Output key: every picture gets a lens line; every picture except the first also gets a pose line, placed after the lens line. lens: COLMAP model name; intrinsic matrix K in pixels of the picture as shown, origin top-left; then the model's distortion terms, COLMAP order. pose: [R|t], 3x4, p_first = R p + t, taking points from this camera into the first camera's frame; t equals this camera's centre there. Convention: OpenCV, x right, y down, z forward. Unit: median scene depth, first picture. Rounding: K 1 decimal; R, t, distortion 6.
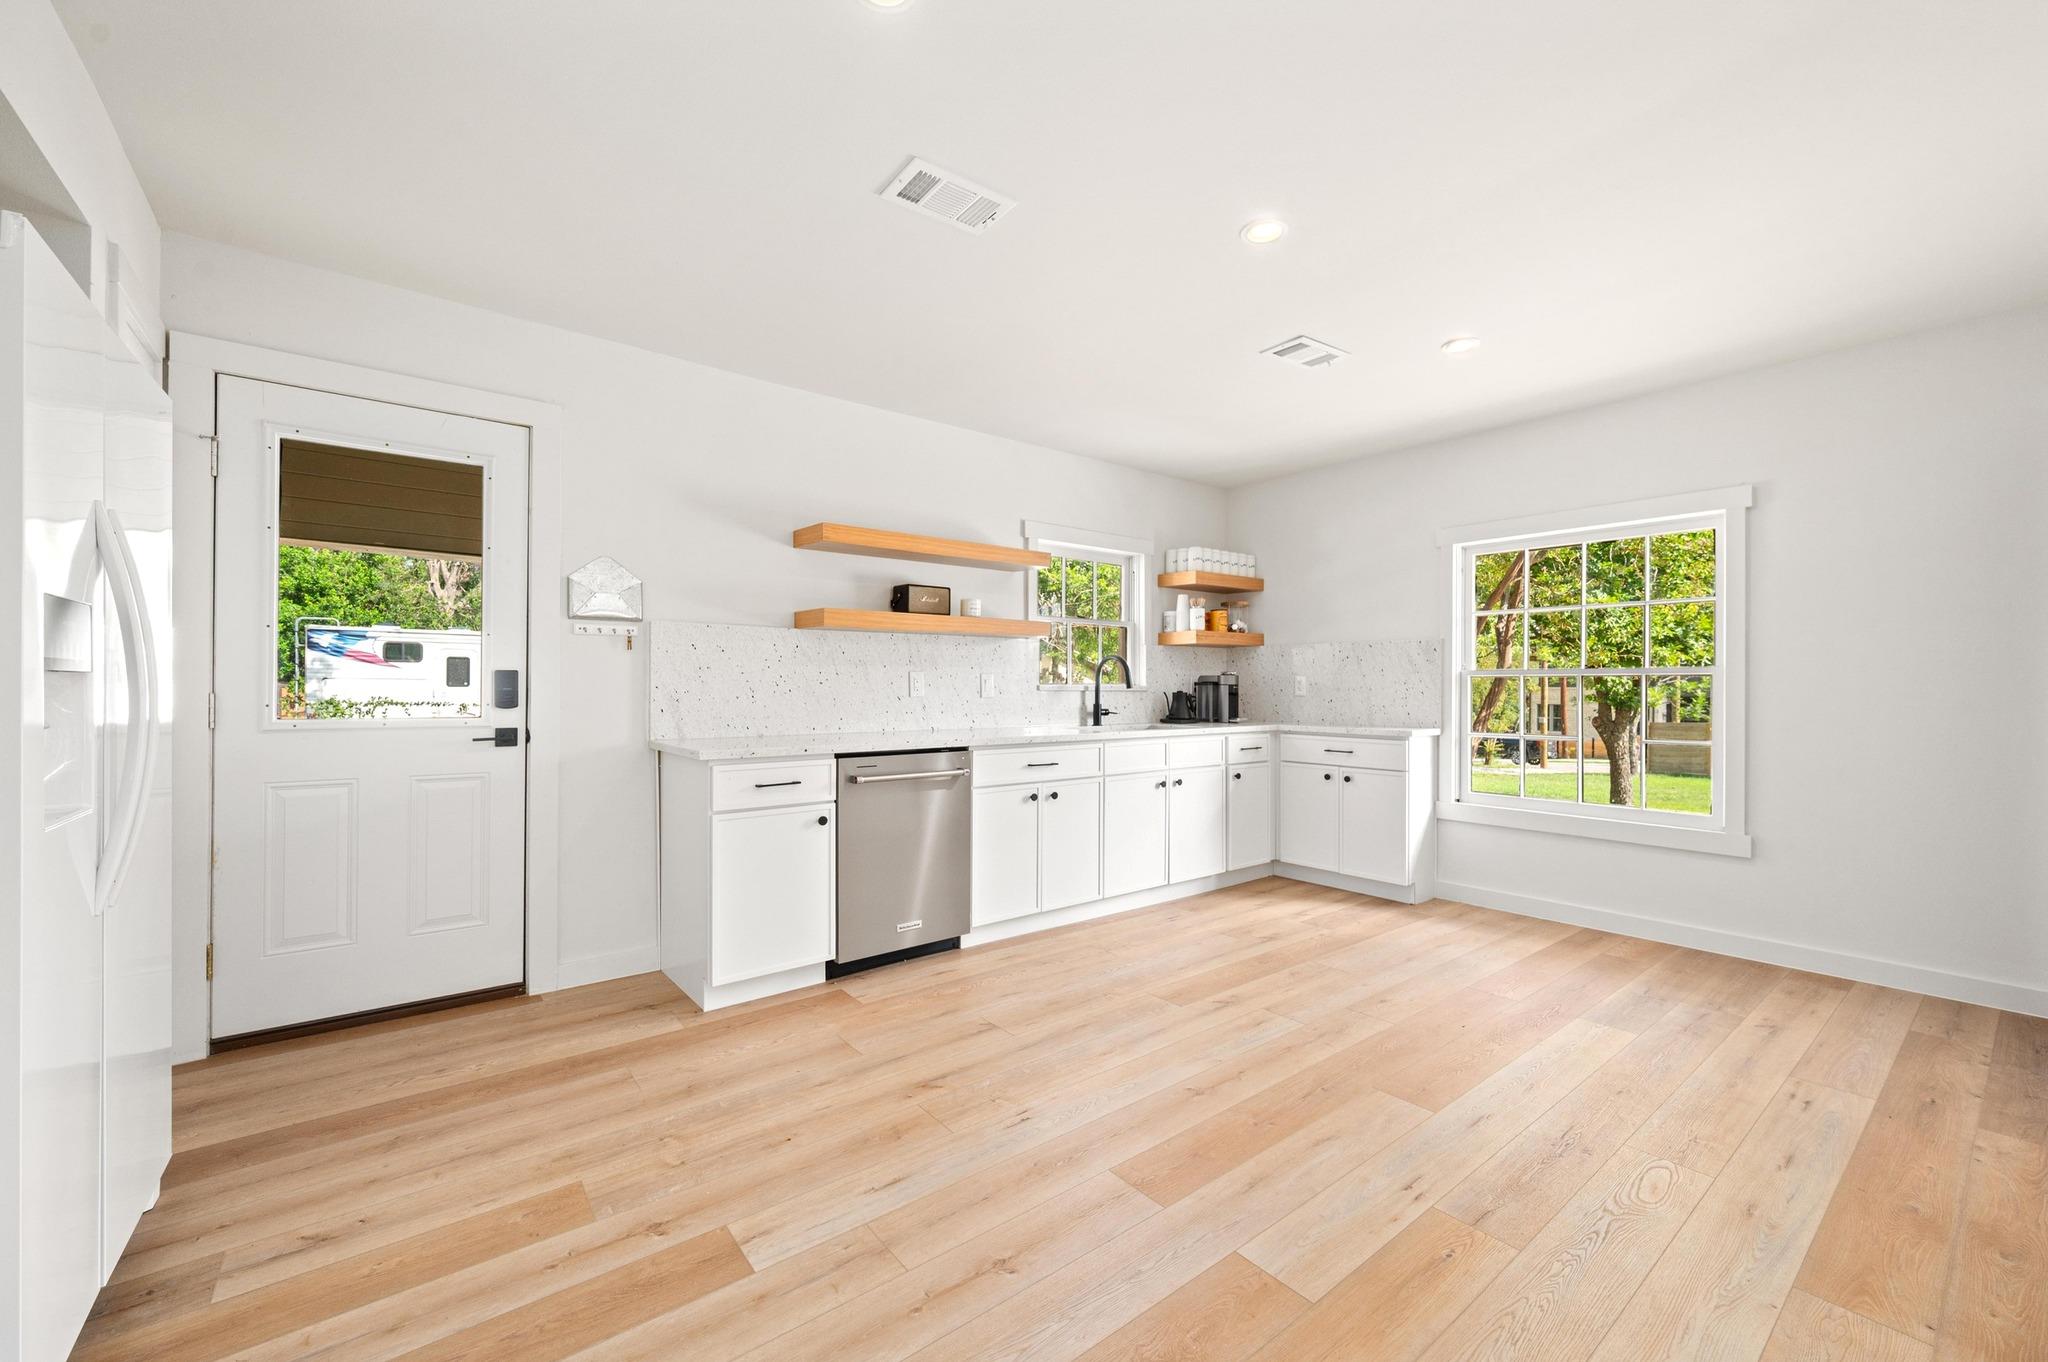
lens RADIAL K [[807.8, 0, 1035.1], [0, 807.8, 687.7], [0, 0, 1]] dist [-0.000676, -0.001227]
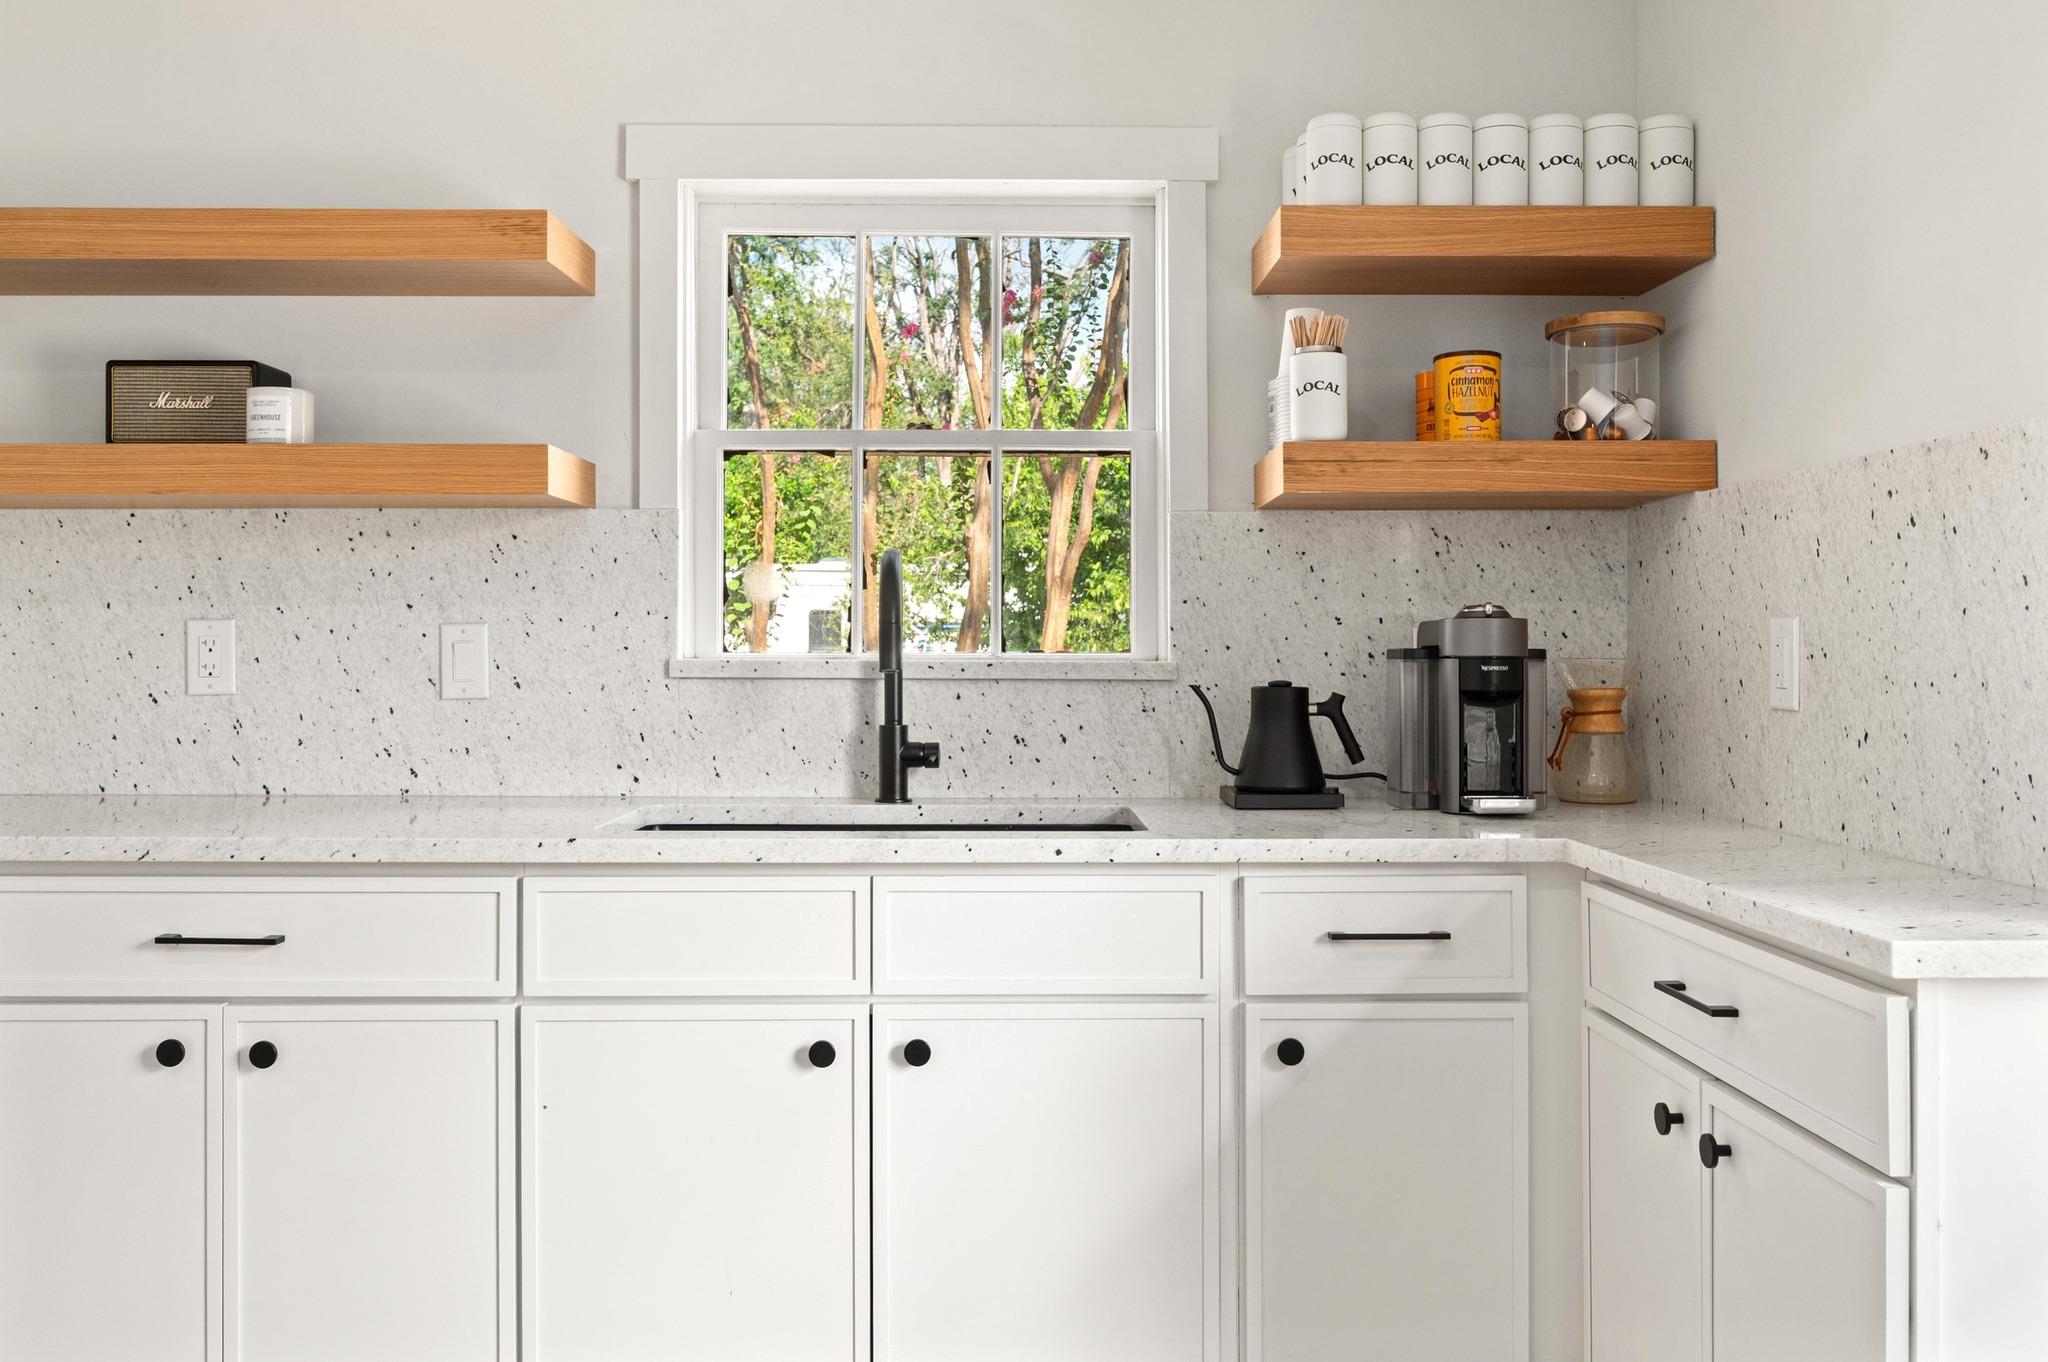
lens RADIAL K [[1686.9, 0, 1029.2], [0, 1686.9, 653.9], [0, 0, 1]] dist [-0.001910, -0.002279]
pose [[0.786207, -0.001377, -0.617962, 0.705990], [-0.001990, 0.999987, -0.004761, -0.003644], [0.617960, 0.004973, 0.786194, 0.822310]]
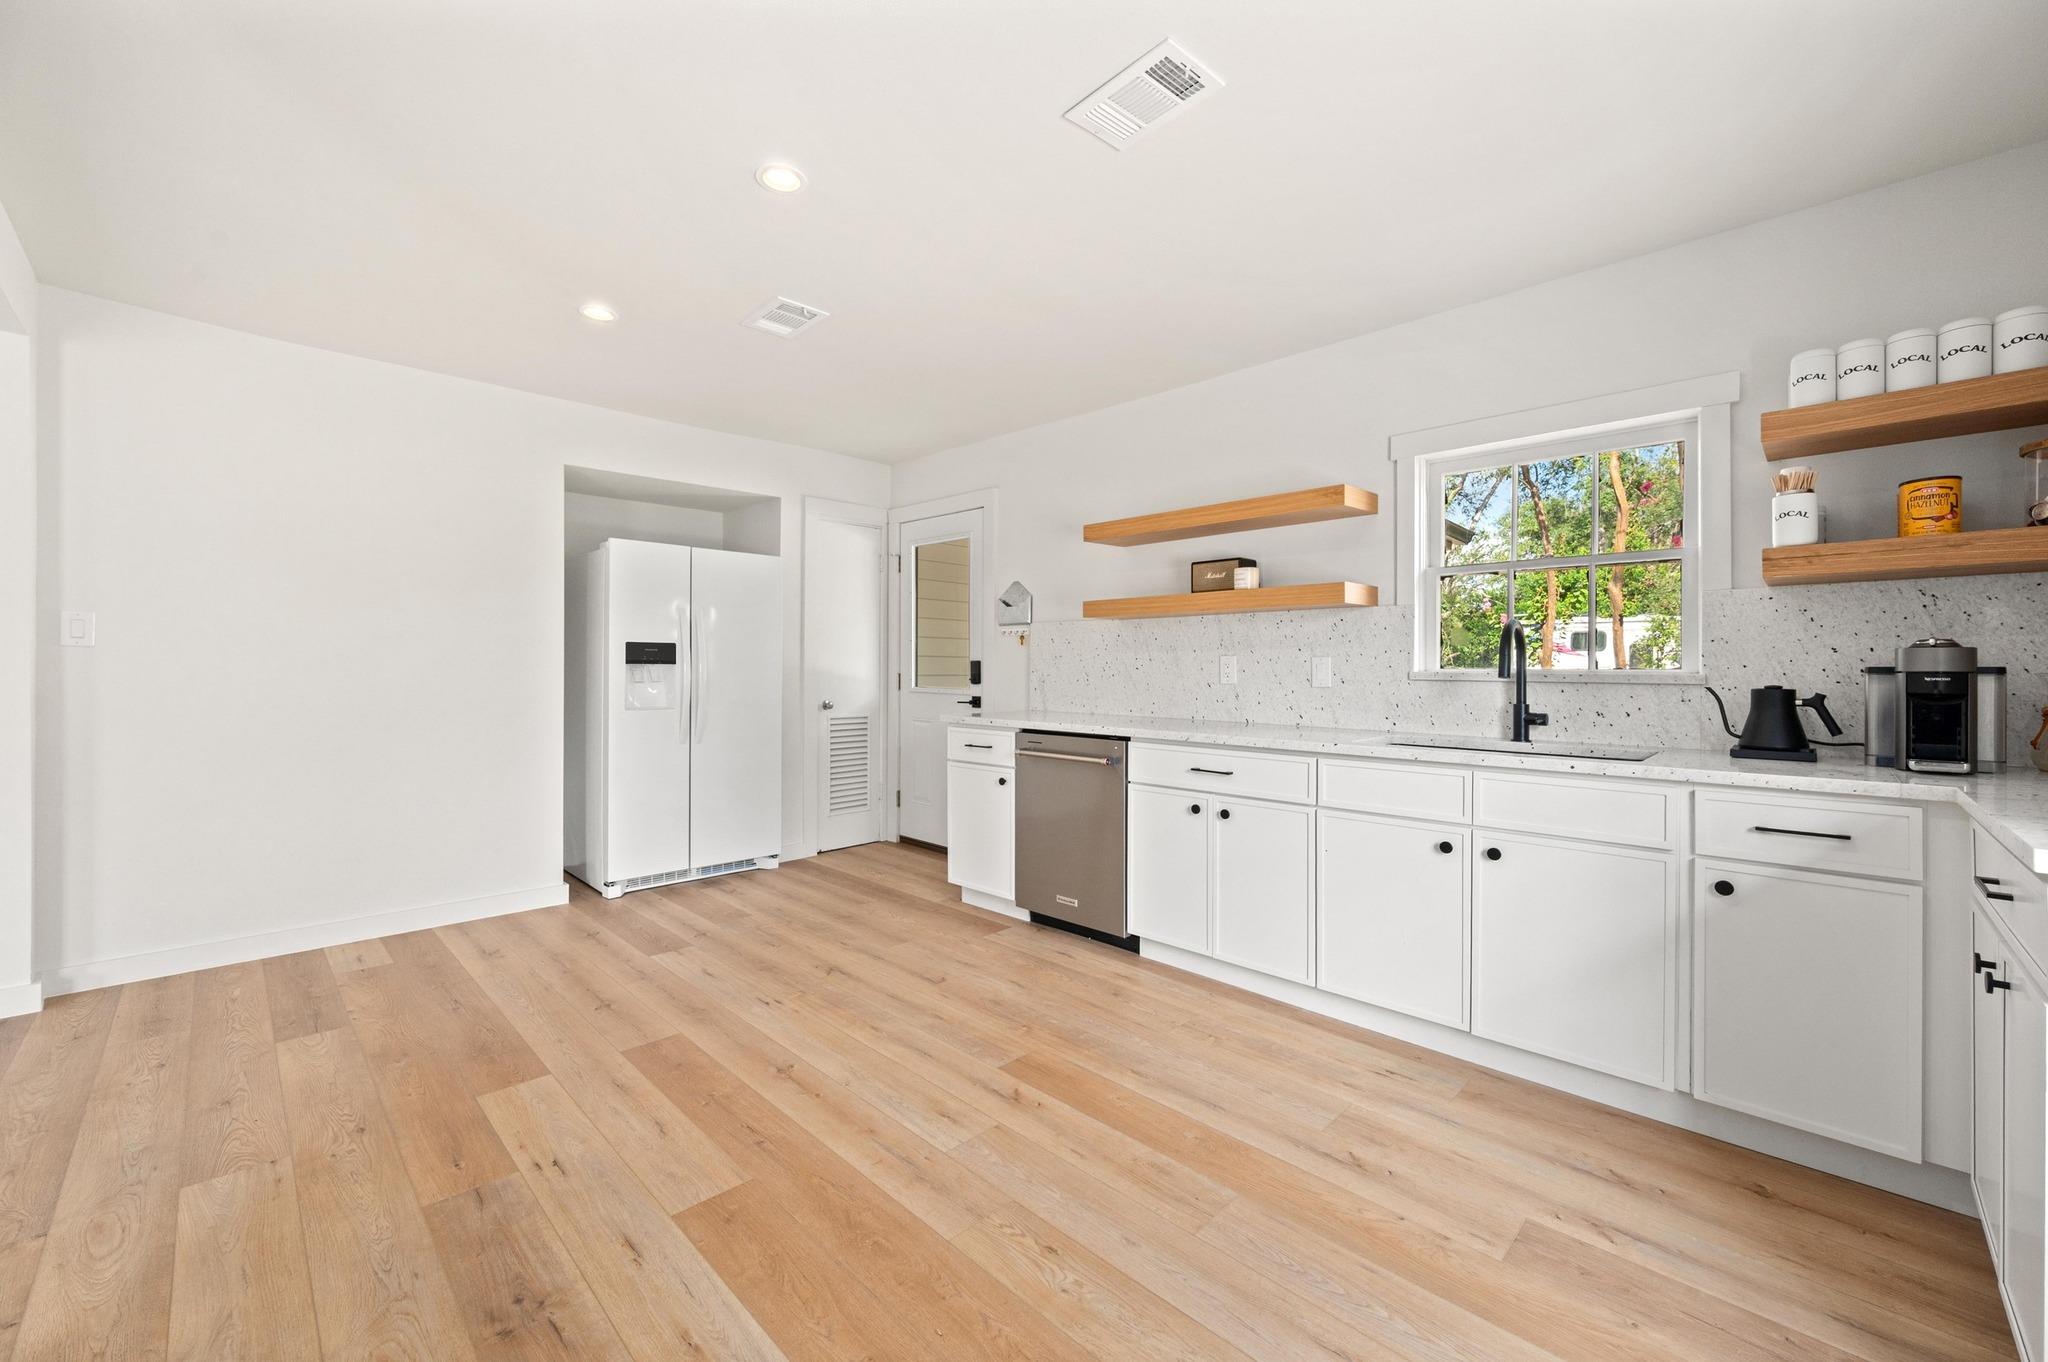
lens RADIAL K [[807.8, 0, 1047.4], [0, 807.8, 672.4], [0, 0, 1]] dist [-0.000676, -0.001227]
pose [[0.133751, 0.003927, -0.991007, 0.893150], [-0.007703, 0.999966, 0.002923, -0.002976], [0.990985, 0.007243, 0.133777, 0.850285]]
